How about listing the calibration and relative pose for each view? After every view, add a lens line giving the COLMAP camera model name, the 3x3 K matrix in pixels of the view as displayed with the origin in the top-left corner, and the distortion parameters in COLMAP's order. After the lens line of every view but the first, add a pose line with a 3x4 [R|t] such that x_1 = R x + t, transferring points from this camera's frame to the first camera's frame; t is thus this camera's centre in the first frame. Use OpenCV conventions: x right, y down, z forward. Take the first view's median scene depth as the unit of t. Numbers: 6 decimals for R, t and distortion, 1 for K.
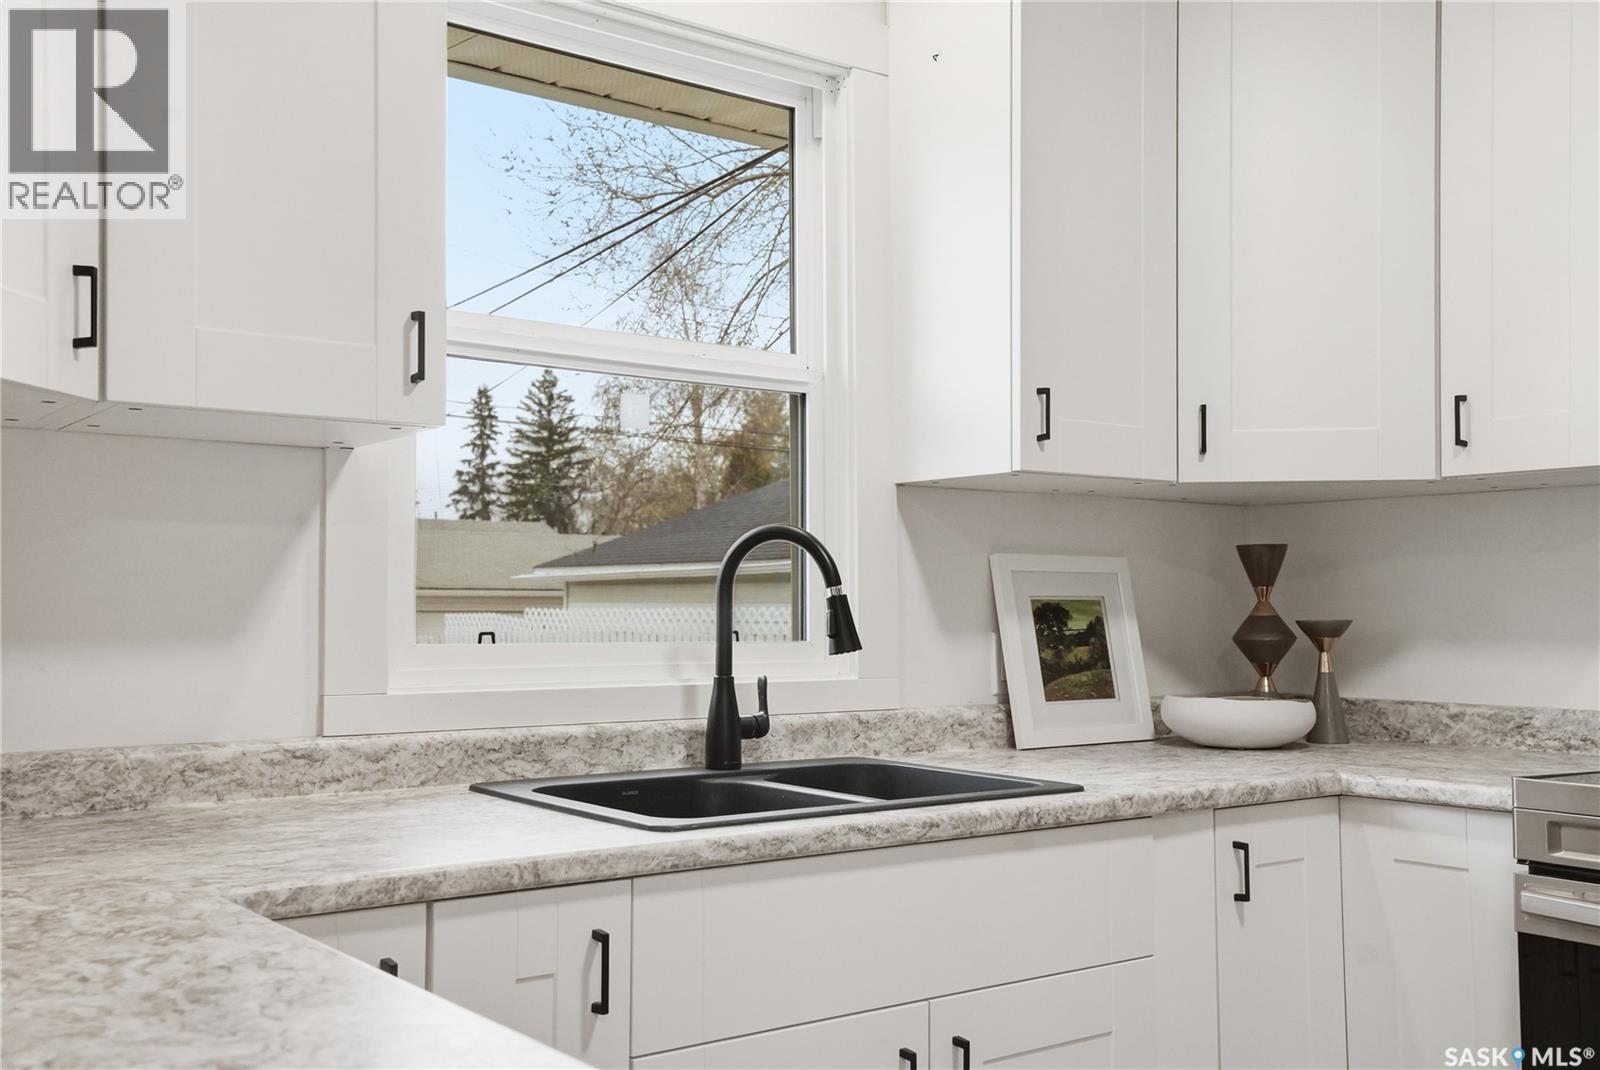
lens RADIAL K [[1582.0, 0, 805.2], [0, 1582.0, 538.3], [0, 0, 1]] dist [0.087247, 0.000000]
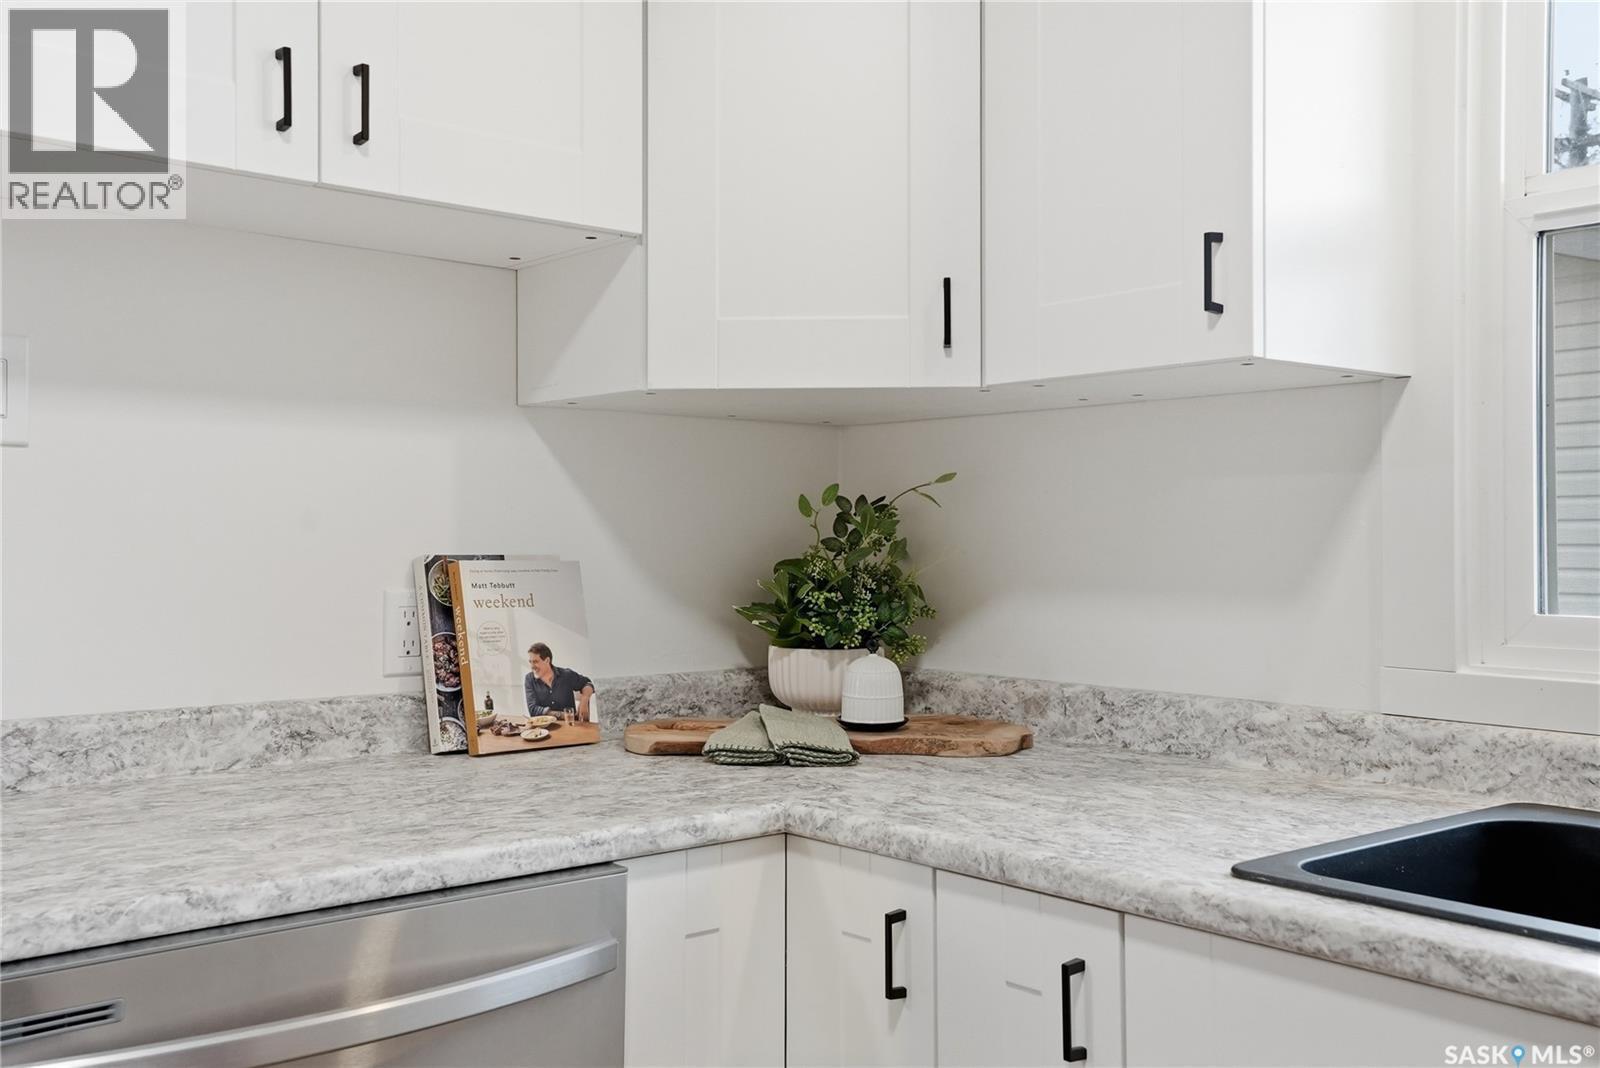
lens RADIAL K [[1582.0, 0, 803.4], [0, 1582.0, 529.7], [0, 0, 1]] dist [0.087247, 0.000000]
pose [[0.043641, -0.007169, -0.999022, 0.487617], [0.046381, 0.998911, -0.005142, 0.012775], [0.997970, -0.046112, 0.043926, 0.576278]]
